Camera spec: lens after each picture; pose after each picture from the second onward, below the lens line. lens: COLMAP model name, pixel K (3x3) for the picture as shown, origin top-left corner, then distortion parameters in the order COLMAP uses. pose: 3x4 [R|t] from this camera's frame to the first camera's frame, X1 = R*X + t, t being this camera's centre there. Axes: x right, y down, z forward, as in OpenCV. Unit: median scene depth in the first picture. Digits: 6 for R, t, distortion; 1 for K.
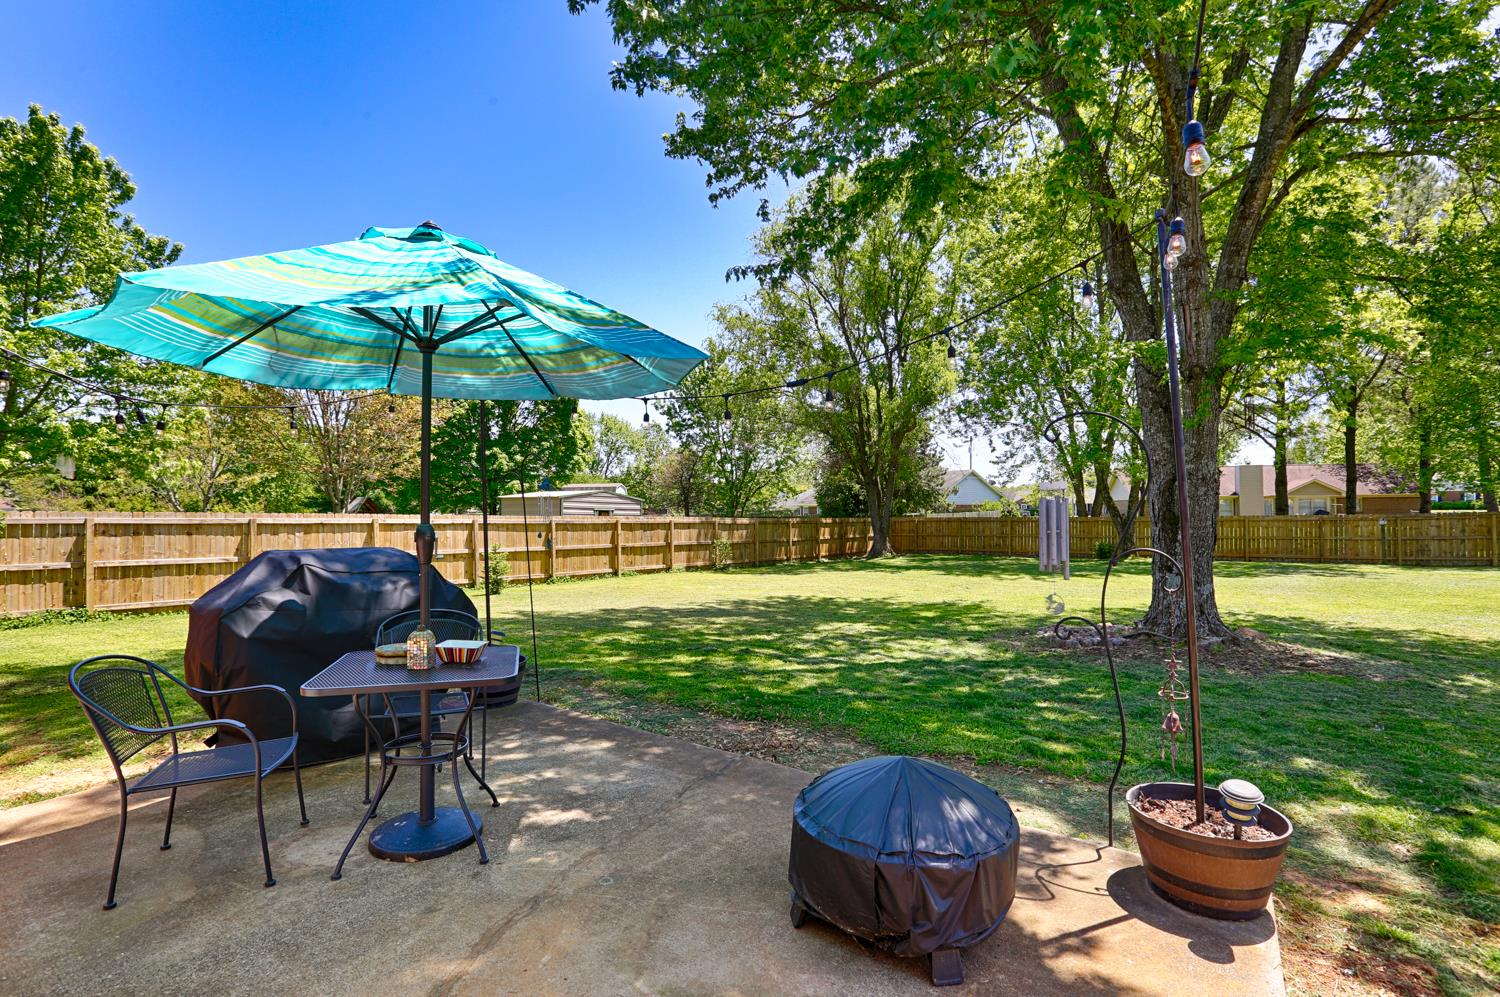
lens RADIAL K [[700.1, 0, 720.4], [0, 700.1, 492.4], [0, 0, 1]] dist [-0.000043, 0.001471]
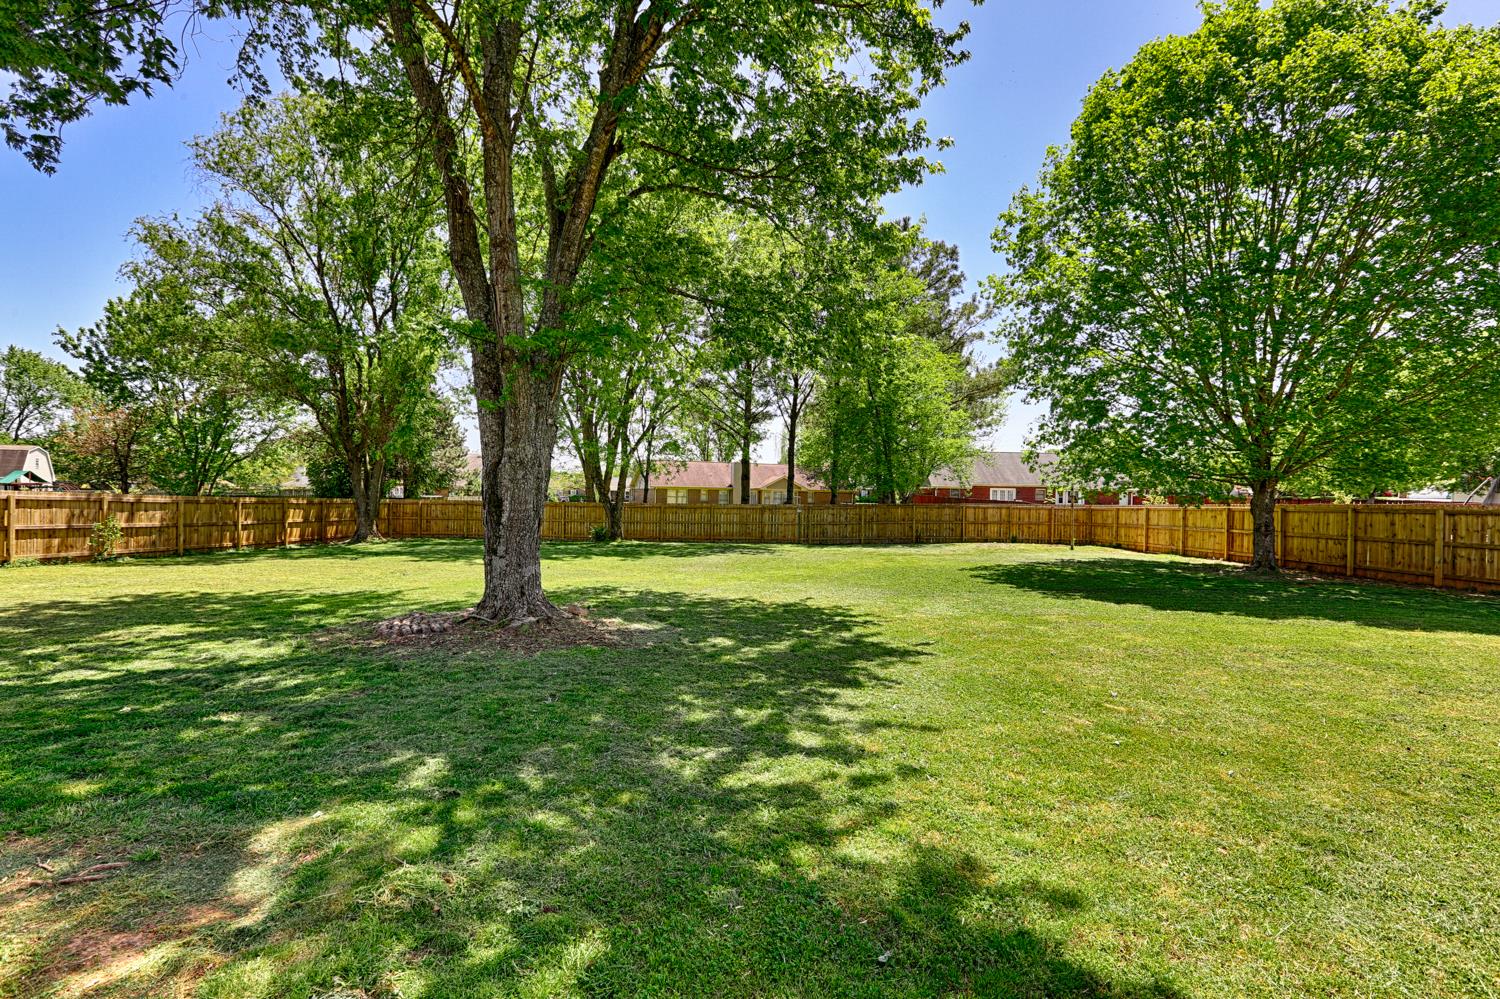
lens RADIAL K [[700.1, 0, 720.4], [0, 700.1, 493.4], [0, 0, 1]] dist [-0.000043, 0.001471]
pose [[0.854494, 0.025341, 0.518843, 0.178349], [-0.037305, 0.999224, 0.012635, 0.000641], [-0.518120, -0.030151, 0.854776, -0.007763]]
